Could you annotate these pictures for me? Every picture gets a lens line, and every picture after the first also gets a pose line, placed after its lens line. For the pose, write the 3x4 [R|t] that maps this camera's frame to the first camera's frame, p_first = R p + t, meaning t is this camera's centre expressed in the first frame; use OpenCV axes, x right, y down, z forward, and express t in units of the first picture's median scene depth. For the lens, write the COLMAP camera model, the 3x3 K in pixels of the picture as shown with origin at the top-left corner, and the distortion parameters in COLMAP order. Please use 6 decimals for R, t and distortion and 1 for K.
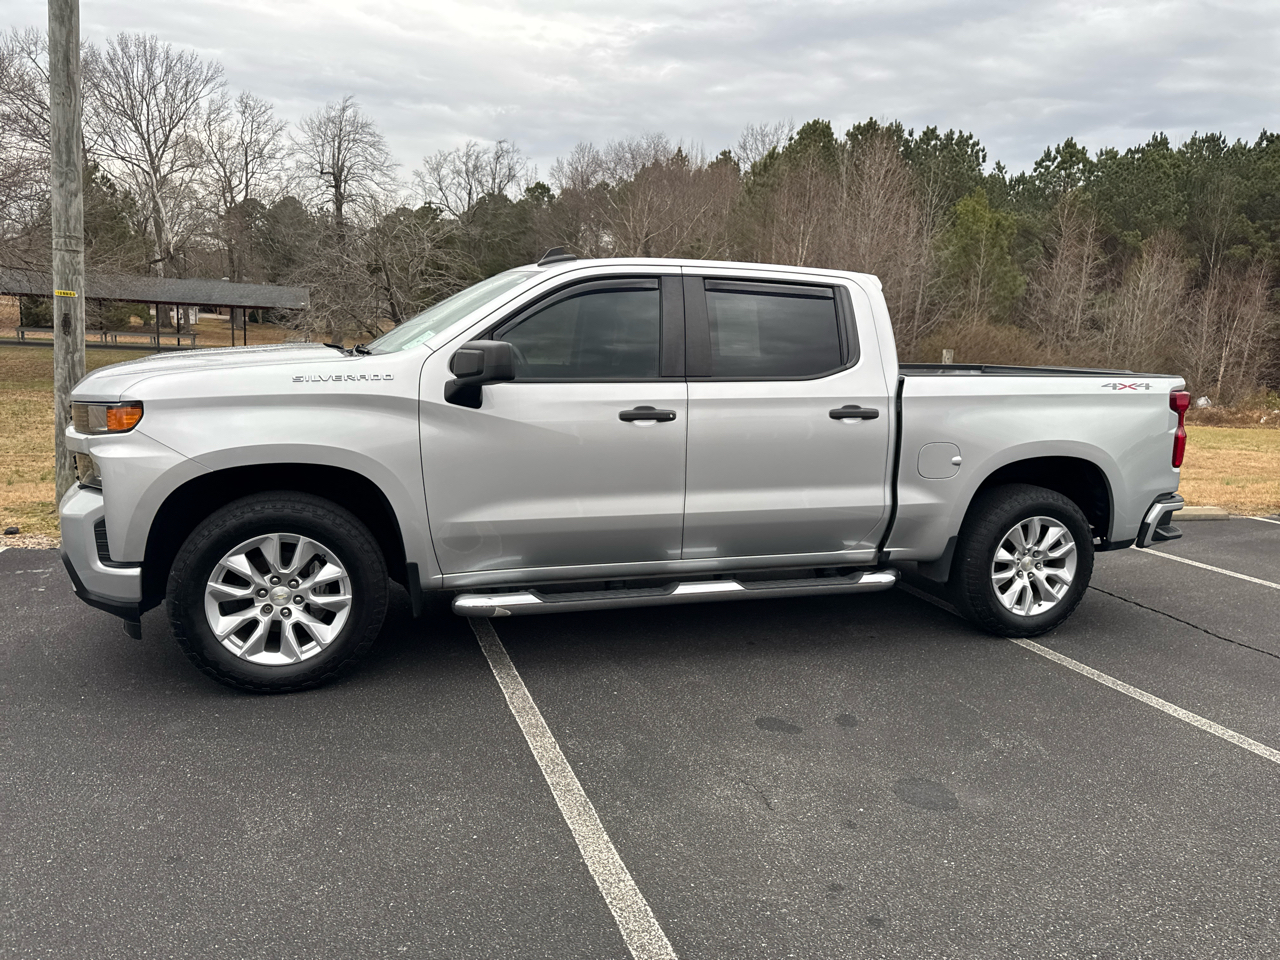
lens RADIAL K [[900.5, 0, 642.3], [0, 900.5, 484.1], [0, 0, 1]] dist [0.059982, -0.064352]
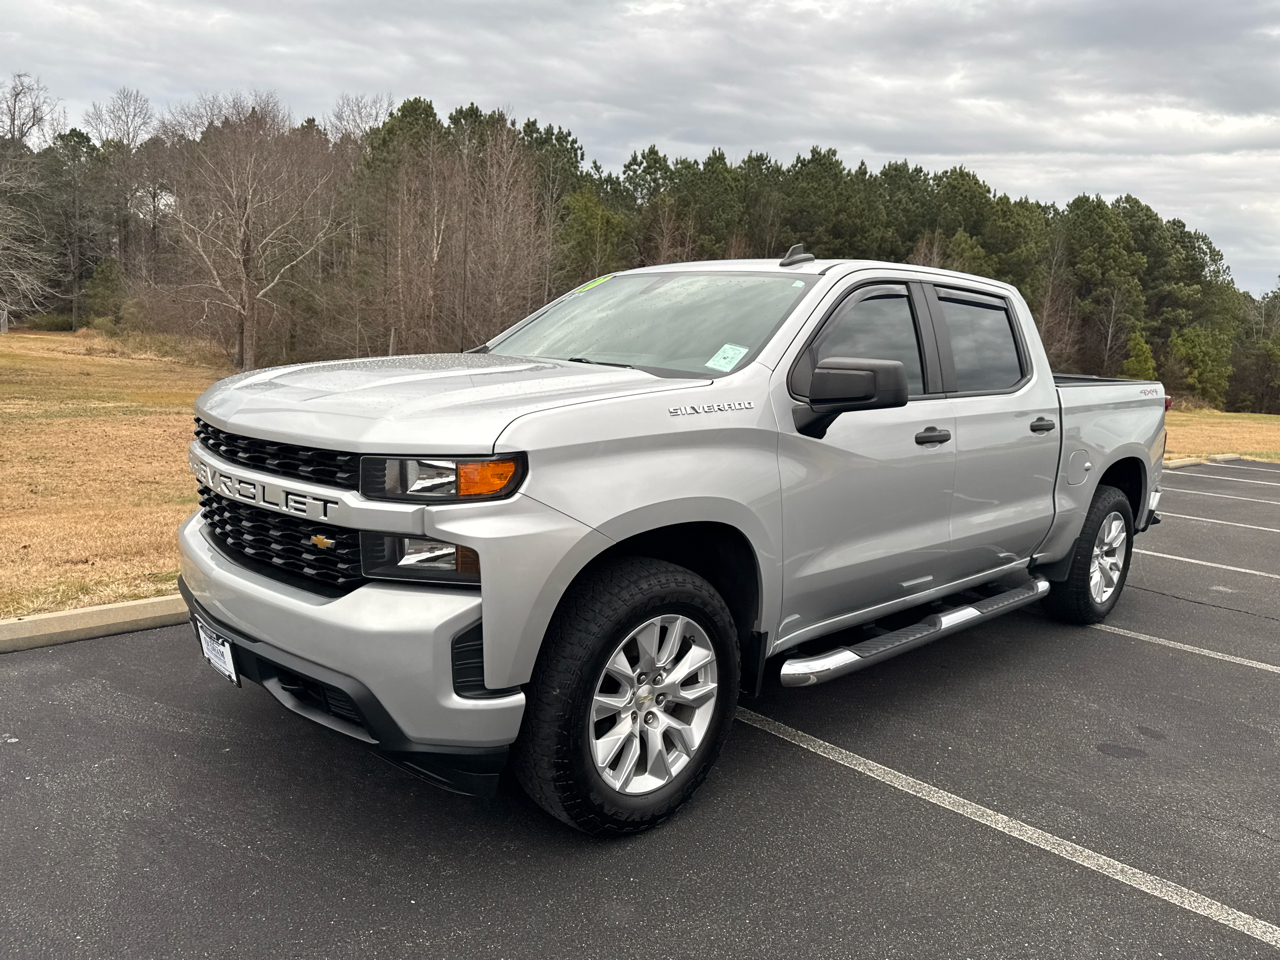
lens RADIAL K [[900.5, 0, 642.3], [0, 900.5, 484.1], [0, 0, 1]] dist [0.059982, -0.064352]
pose [[0.899612, -0.060212, 0.432518, -0.043410], [0.052805, 0.998180, 0.029129, -0.004665], [-0.433485, -0.003365, 0.901154, 0.019712]]
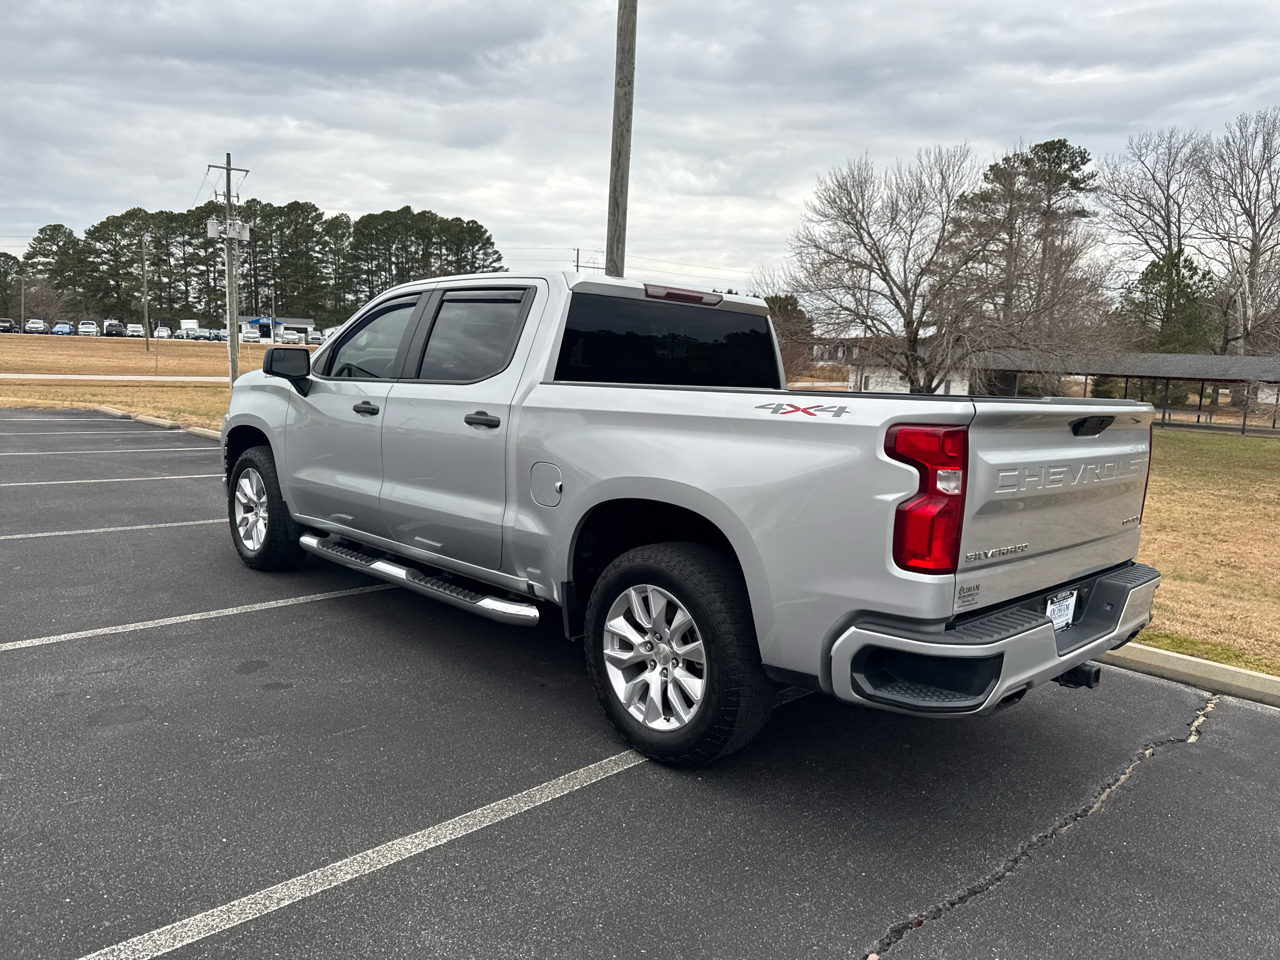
lens RADIAL K [[892.7, 0, 637.4], [0, 892.7, 474.6], [0, 0, 1]] dist [0.062094, -0.082190]
pose [[0.445281, 0.086224, -0.891230, 0.081515], [-0.170962, 0.985228, 0.009901, -0.004209], [0.878918, 0.147958, 0.453444, 0.051690]]
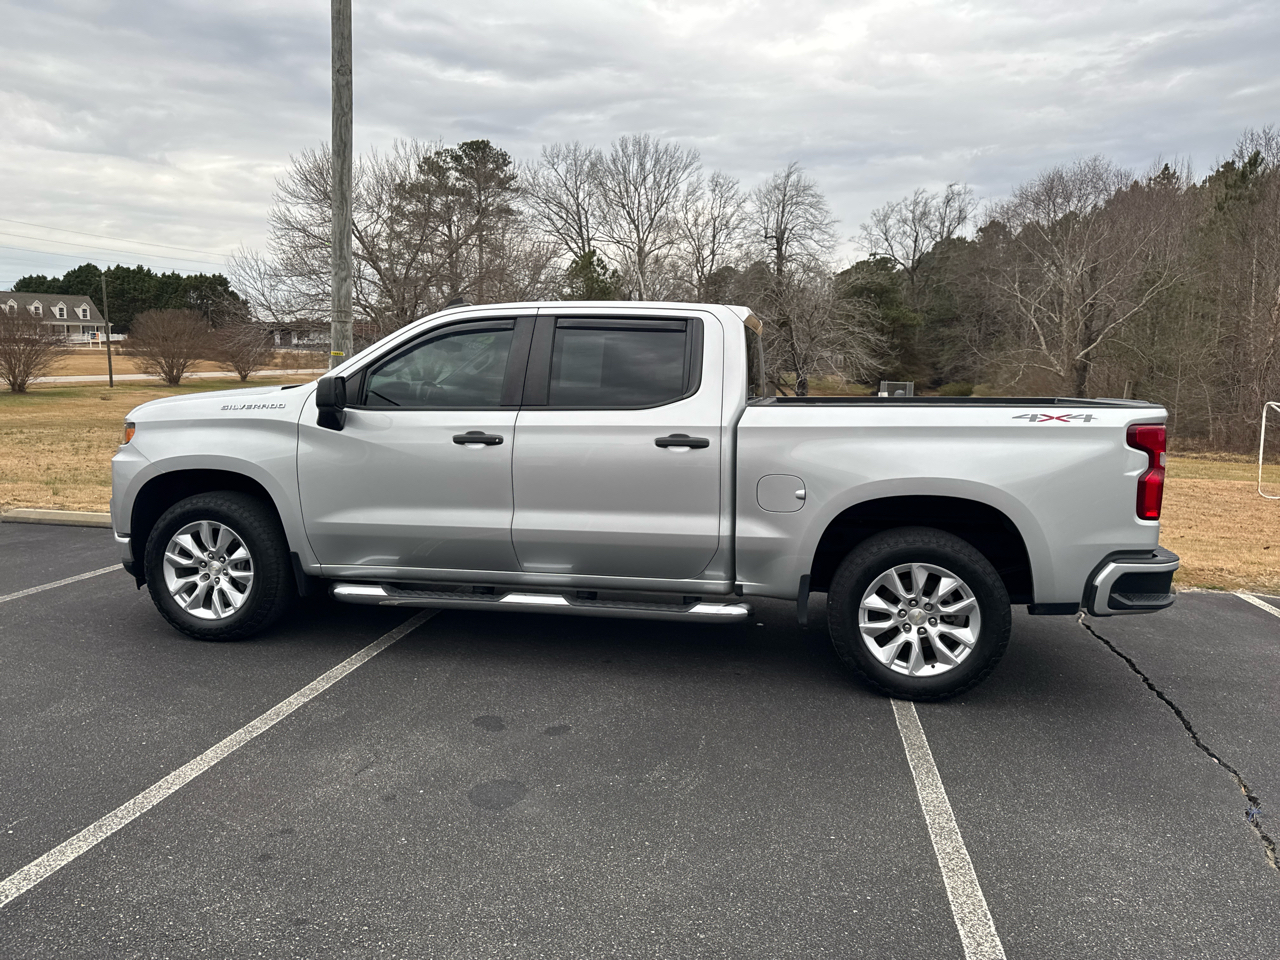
lens RADIAL K [[900.5, 0, 642.3], [0, 900.5, 484.1], [0, 0, 1]] dist [0.059982, -0.064352]
pose [[0.877244, 0.035264, -0.478748, 0.048406], [-0.060930, 0.997412, -0.038178, 0.000707], [0.476162, 0.062662, 0.877122, 0.006861]]
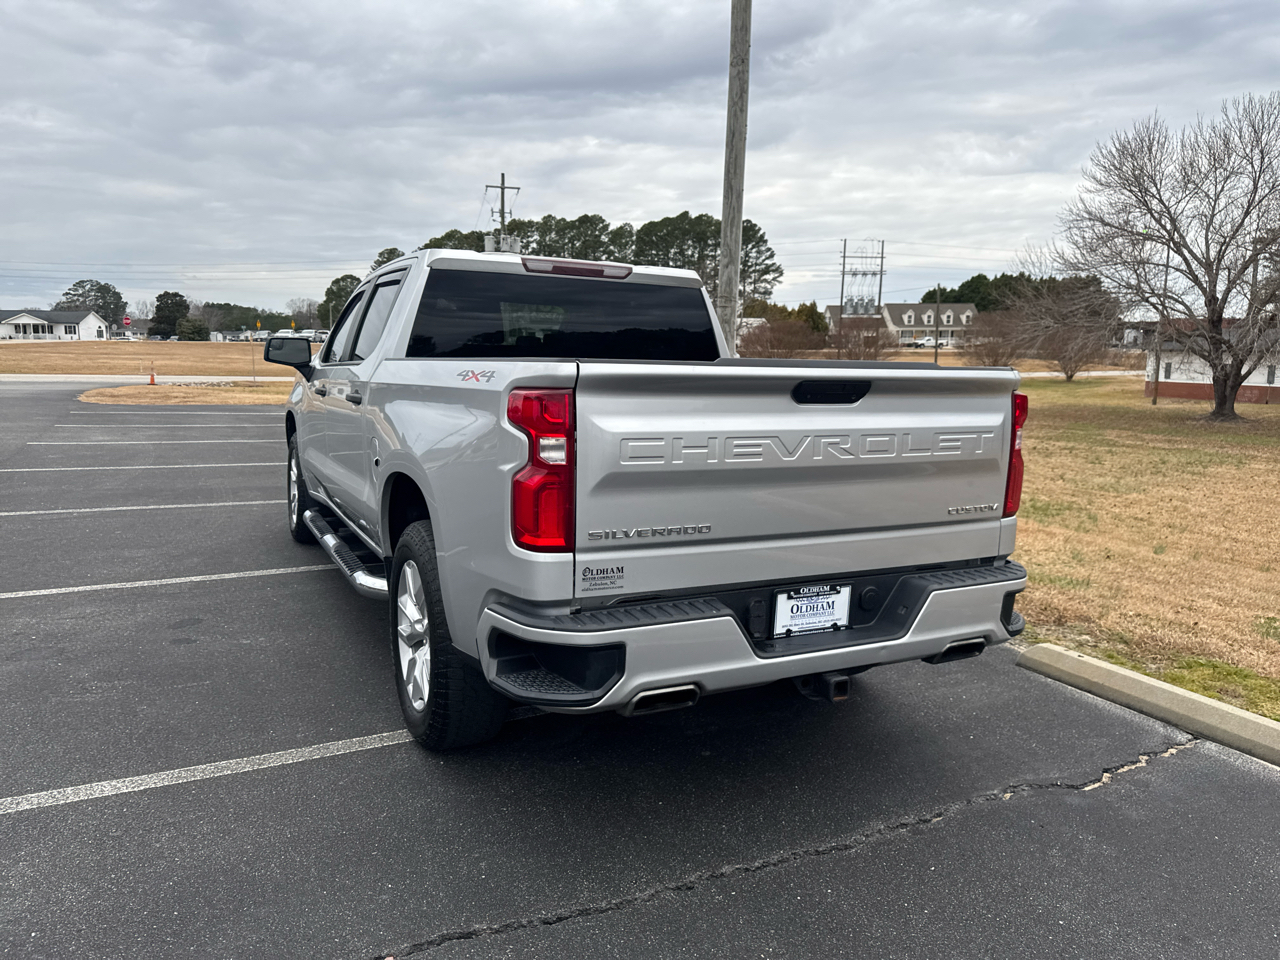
lens RADIAL K [[890.7, 0, 643.0], [0, 890.7, 458.9], [0, 0, 1]] dist [0.085696, -0.116522]
pose [[0.158966, 0.077016, -0.984275, 0.088543], [-0.174527, 0.983444, 0.048764, -0.008162], [0.971735, 0.164031, 0.169776, 0.081439]]
